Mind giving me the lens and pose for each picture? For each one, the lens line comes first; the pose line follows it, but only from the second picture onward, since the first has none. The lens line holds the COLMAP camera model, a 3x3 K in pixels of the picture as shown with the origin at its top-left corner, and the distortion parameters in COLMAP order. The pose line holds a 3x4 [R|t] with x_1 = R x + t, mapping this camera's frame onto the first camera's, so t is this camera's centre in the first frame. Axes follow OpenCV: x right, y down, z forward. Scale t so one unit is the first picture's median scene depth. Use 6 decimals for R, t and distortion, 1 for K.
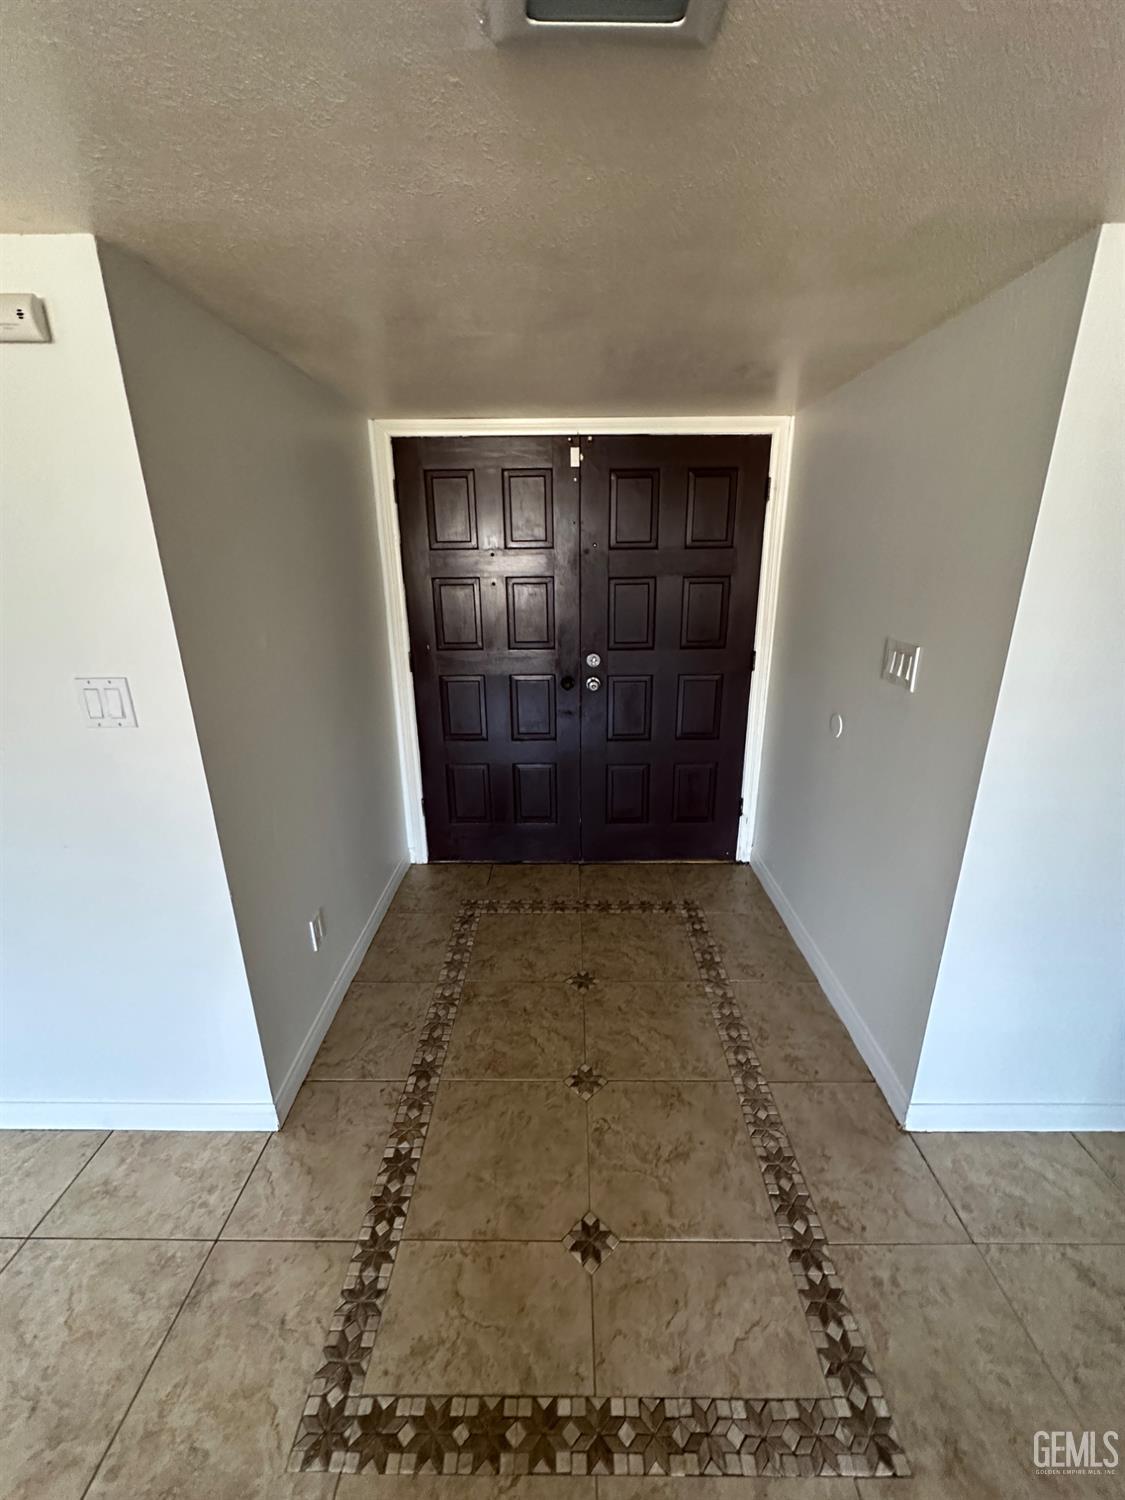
lens RADIAL K [[600.1, 0, 558.2], [0, 600.1, 747.8], [0, 0, 1]] dist [0.001810, 0.000179]
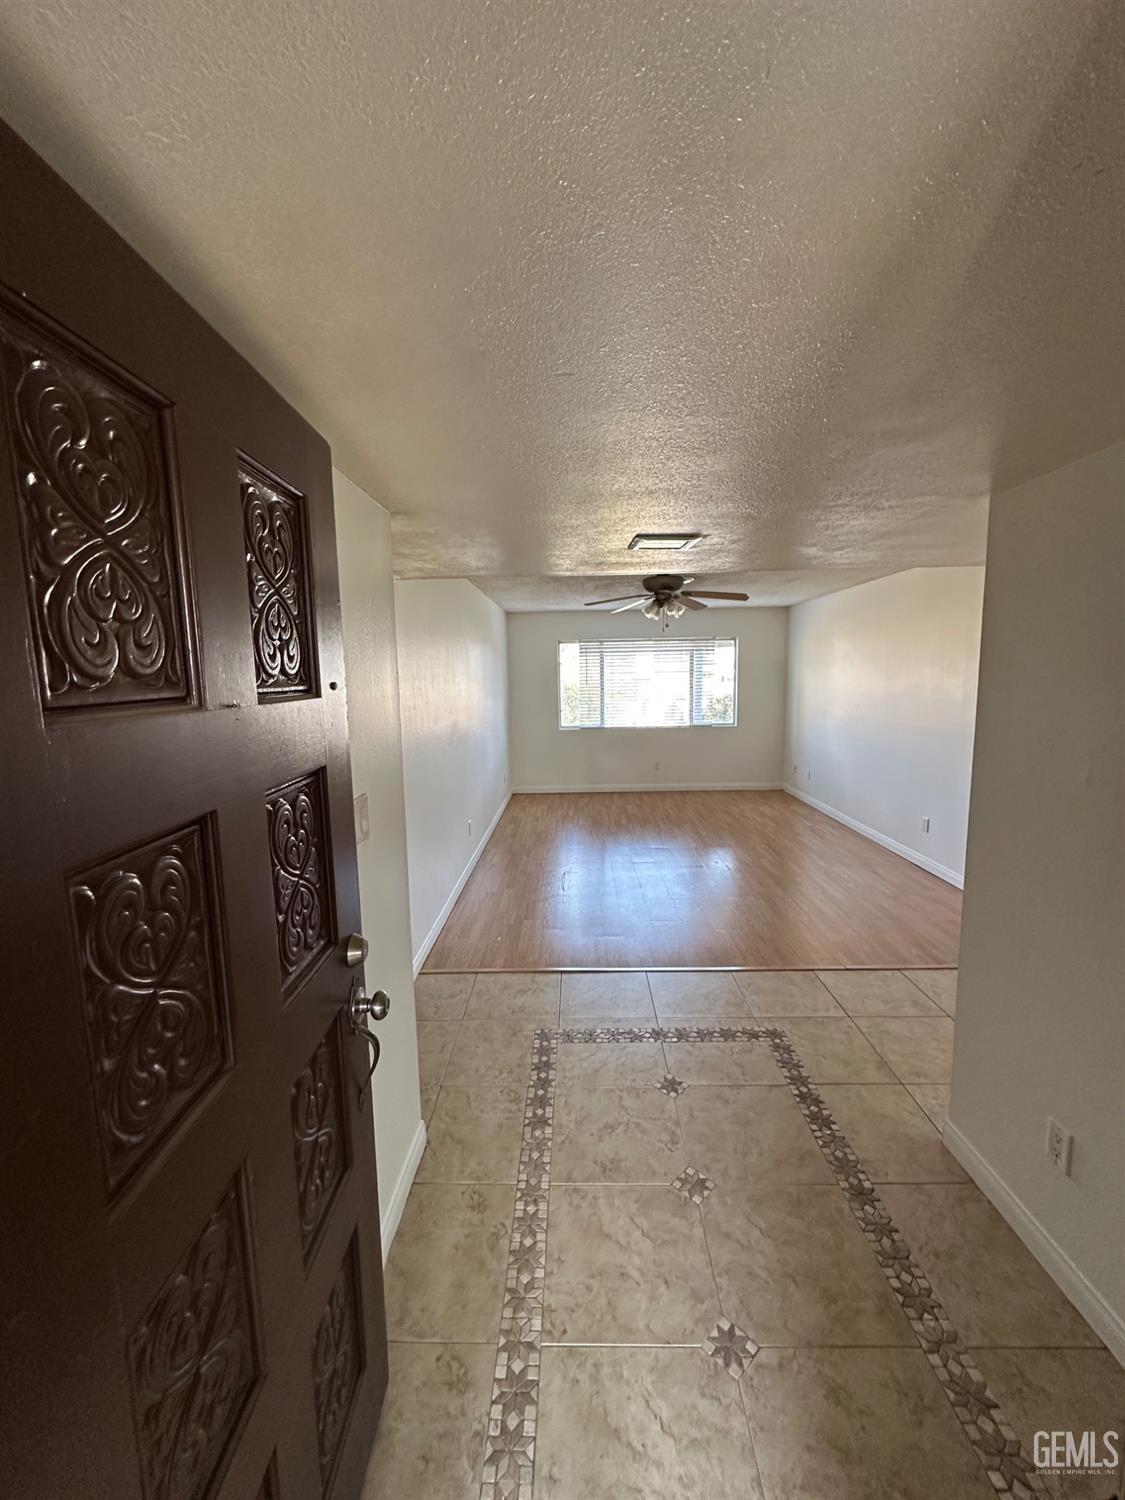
lens RADIAL K [[600.1, 0, 558.2], [0, 600.1, 747.8], [0, 0, 1]] dist [0.001810, 0.000179]
pose [[-0.999688, 0.020603, 0.014110, 0.280314], [0.024652, 0.904369, 0.426040, -0.631444], [-0.003983, 0.426255, -0.904595, 1.832393]]
